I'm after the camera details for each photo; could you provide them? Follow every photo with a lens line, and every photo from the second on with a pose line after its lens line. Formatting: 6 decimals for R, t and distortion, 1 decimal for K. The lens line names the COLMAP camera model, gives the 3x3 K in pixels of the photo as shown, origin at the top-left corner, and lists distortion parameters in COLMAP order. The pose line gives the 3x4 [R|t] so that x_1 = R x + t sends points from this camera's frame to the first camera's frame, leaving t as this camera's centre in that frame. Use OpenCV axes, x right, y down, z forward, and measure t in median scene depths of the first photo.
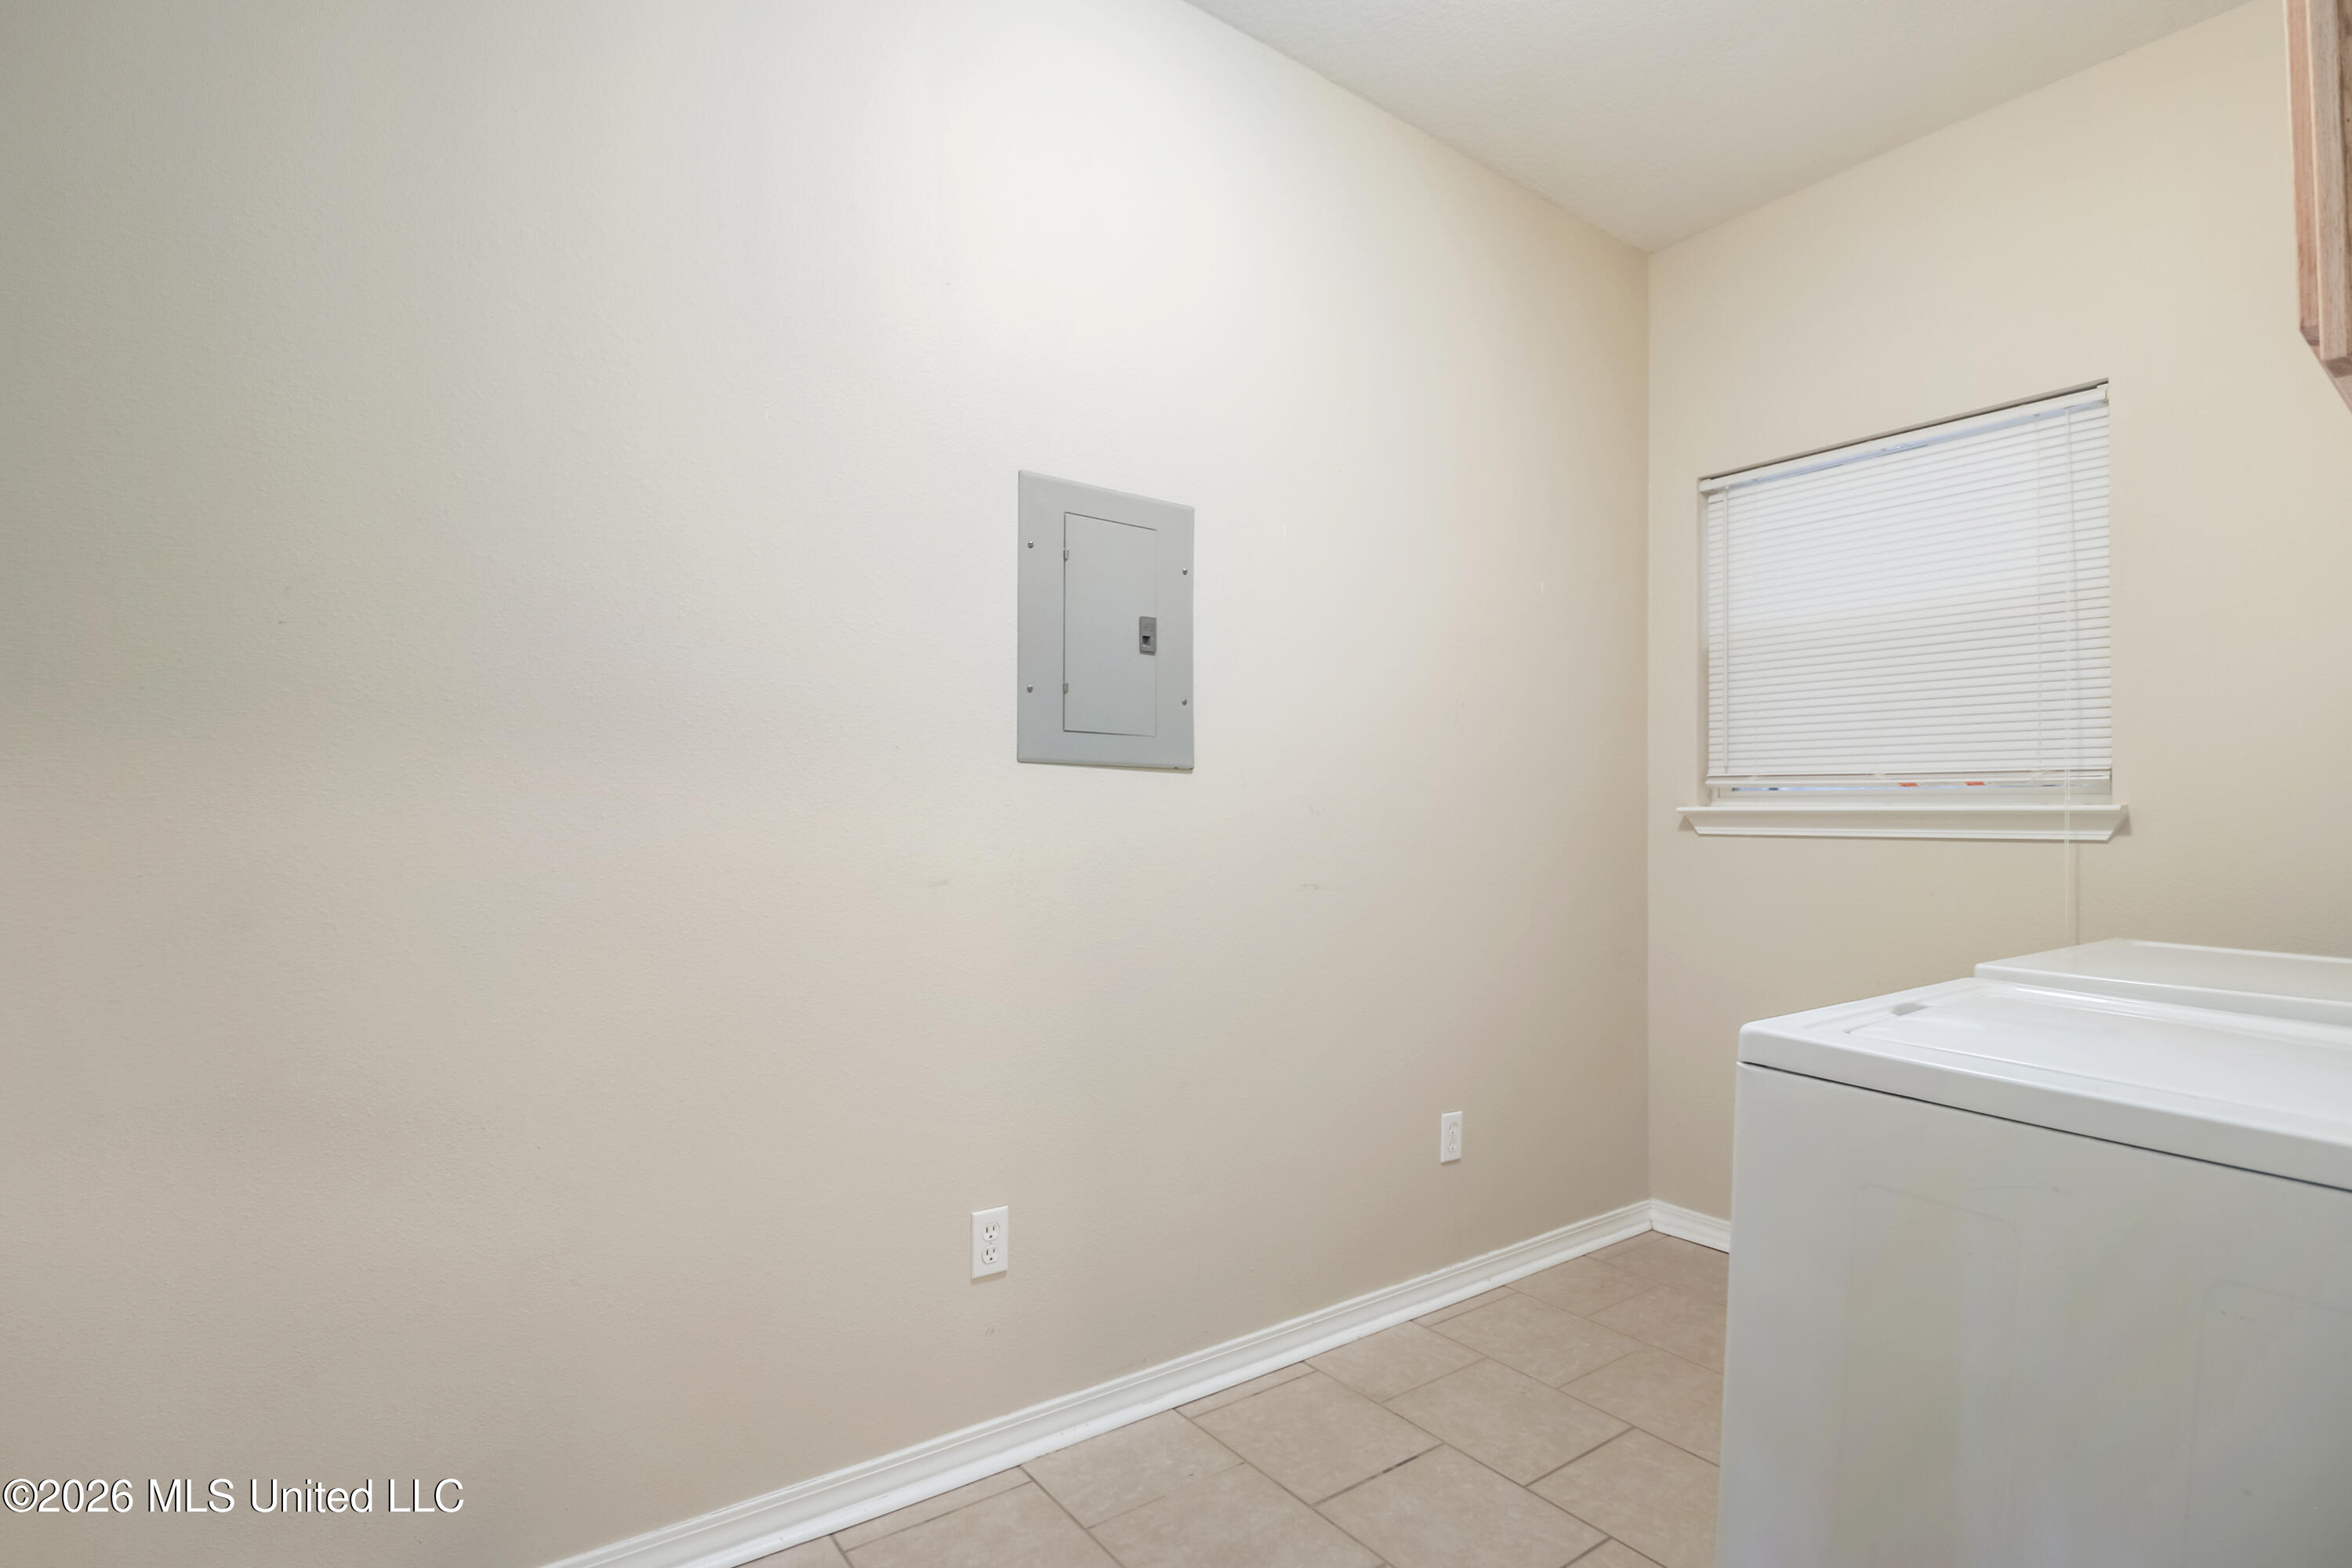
lens RADIAL K [[1098.8, 0, 1172.4], [0, 1098.8, 803.7], [0, 0, 1]] dist [-0.002457, -0.013539]
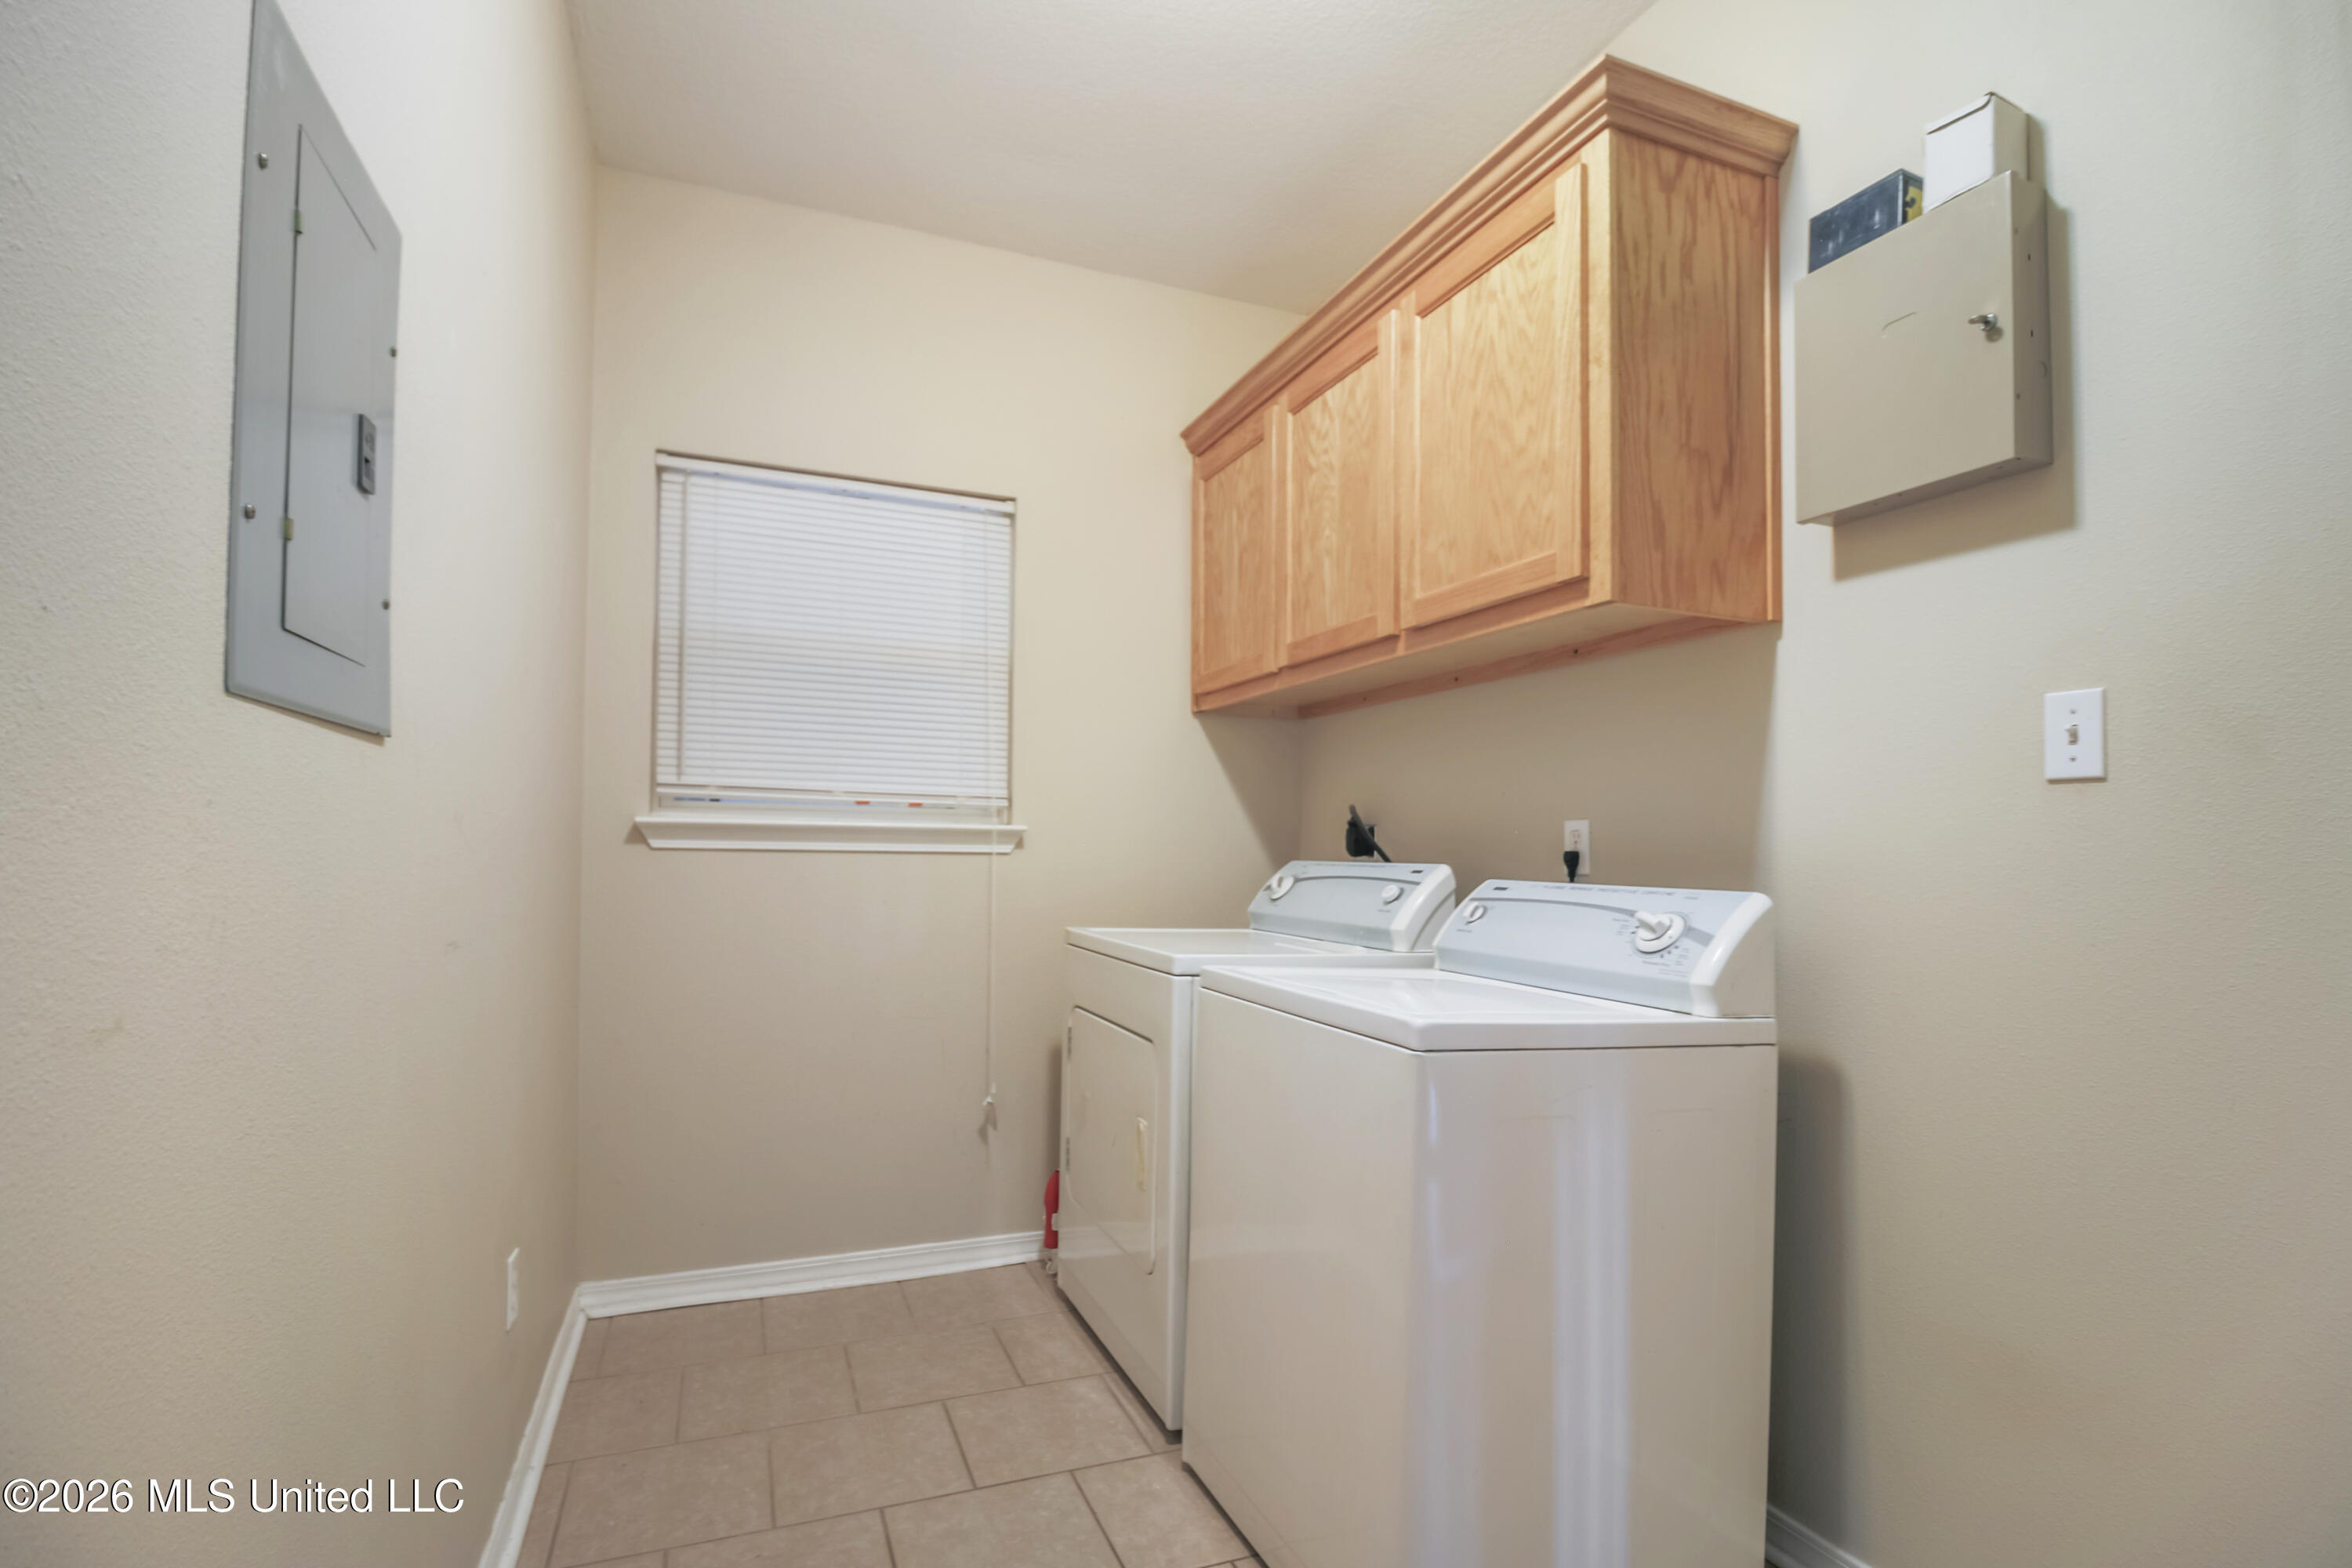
lens RADIAL K [[1098.8, 0, 1172.4], [0, 1098.8, 803.7], [0, 0, 1]] dist [-0.002457, -0.013539]
pose [[0.249899, 0.031168, 0.967770, -0.320450], [-0.030748, 0.999233, -0.024242, 0.000886], [-0.967783, -0.023699, 0.250666, 0.429657]]
